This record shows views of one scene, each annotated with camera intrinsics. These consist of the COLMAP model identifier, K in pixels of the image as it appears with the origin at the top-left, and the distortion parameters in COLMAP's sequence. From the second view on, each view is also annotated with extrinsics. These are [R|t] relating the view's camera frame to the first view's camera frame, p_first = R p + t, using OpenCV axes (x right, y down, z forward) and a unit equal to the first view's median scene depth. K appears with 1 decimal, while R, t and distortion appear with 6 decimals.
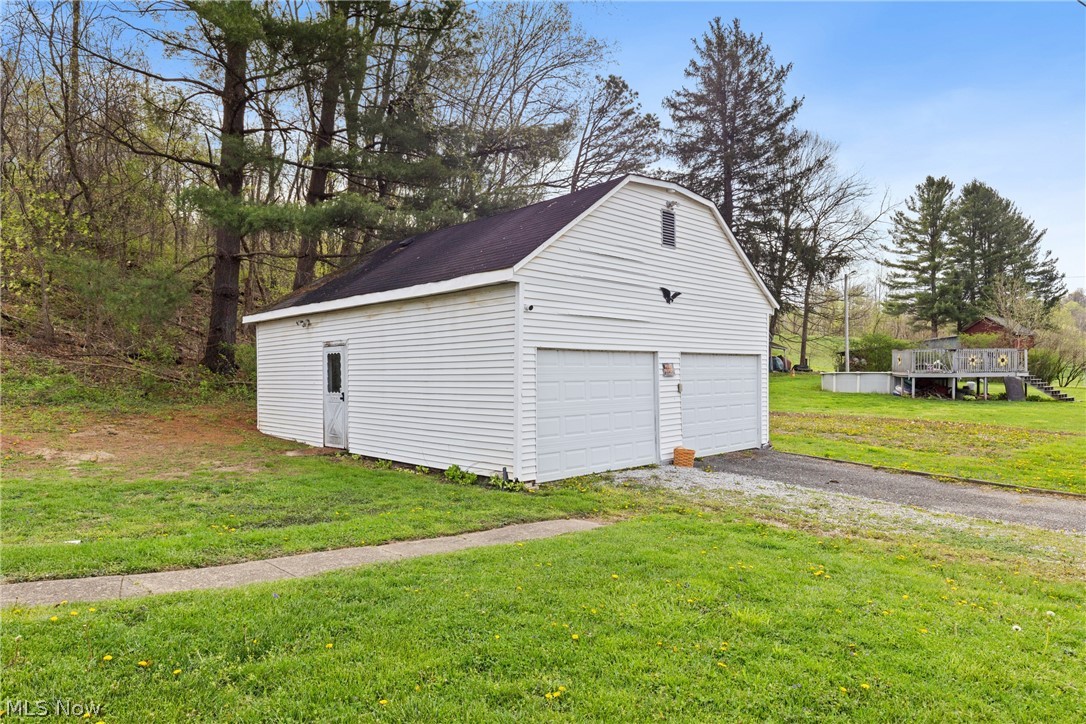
lens RADIAL K [[660.2, 0, 541.1], [0, 660.2, 368.2], [0, 0, 1]] dist [0.009798, 0.001047]
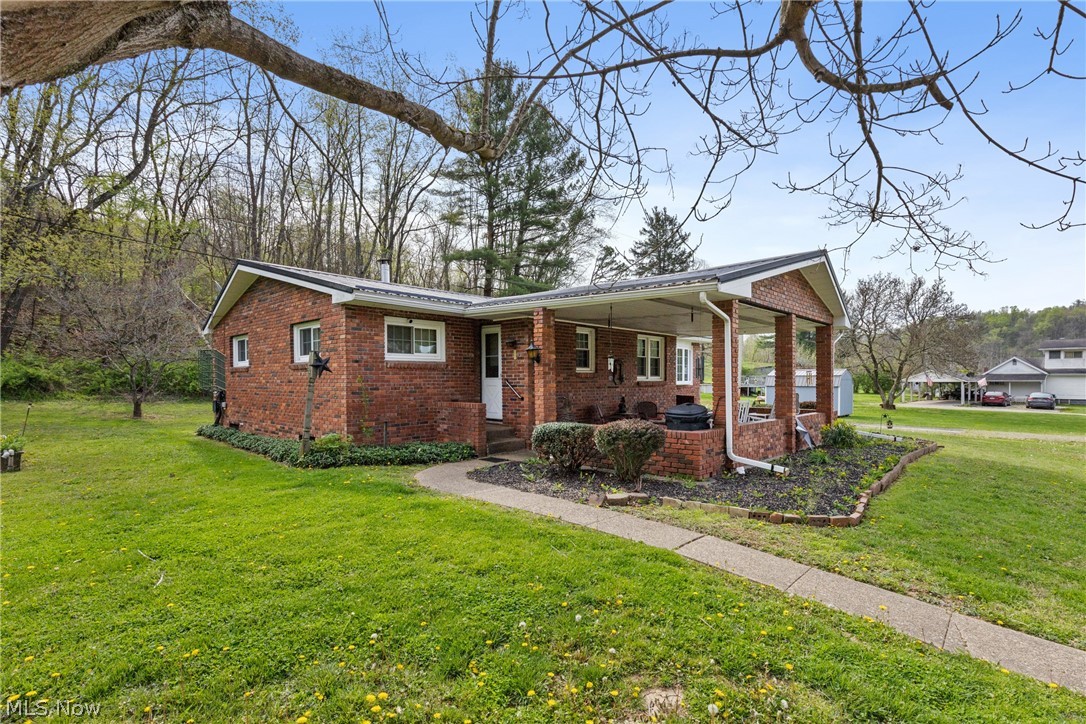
lens RADIAL K [[514.7, 0, 544.5], [0, 514.7, 362.7], [0, 0, 1]] dist [-0.002065, -0.000034]
pose [[0.999066, 0.008063, 0.042455, -0.425669], [-0.006947, 0.999628, -0.026367, -0.043061], [-0.042652, 0.026048, 0.998750, -1.694372]]
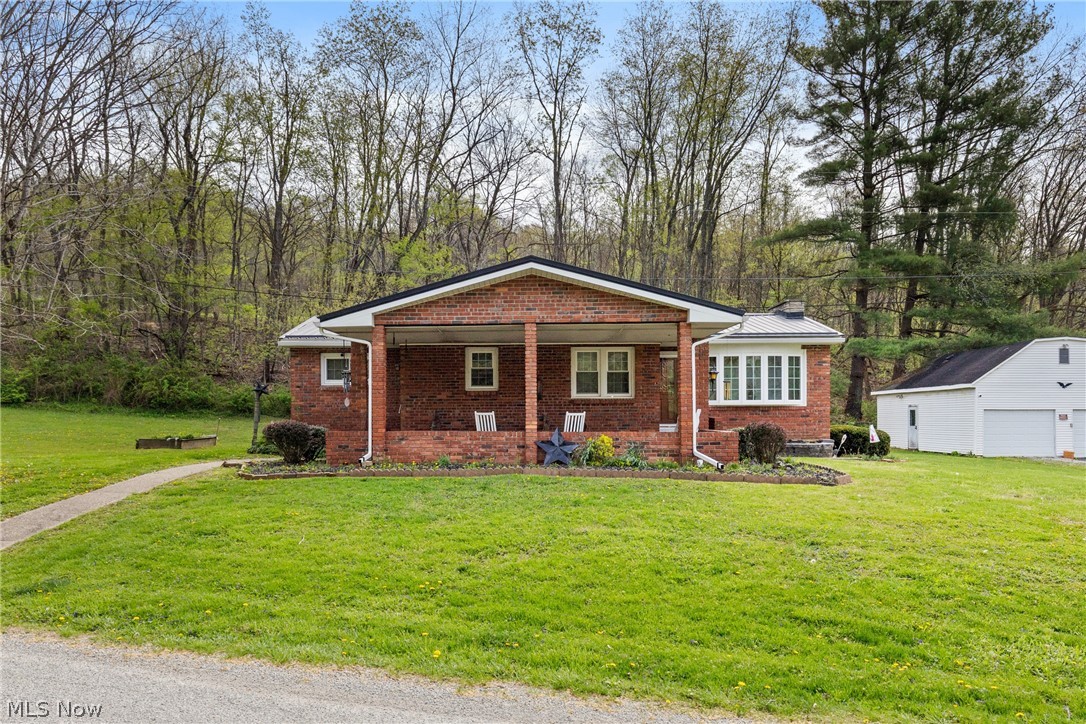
lens RADIAL K [[767.7, 0, 537.0], [0, 767.7, 418.2], [0, 0, 1]] dist [0.000914, 0.000941]
pose [[0.708088, 0.002155, -0.706121, 0.610661], [0.002896, 0.999978, 0.005957, -0.011908], [0.706119, -0.006263, 0.708066, -1.714183]]
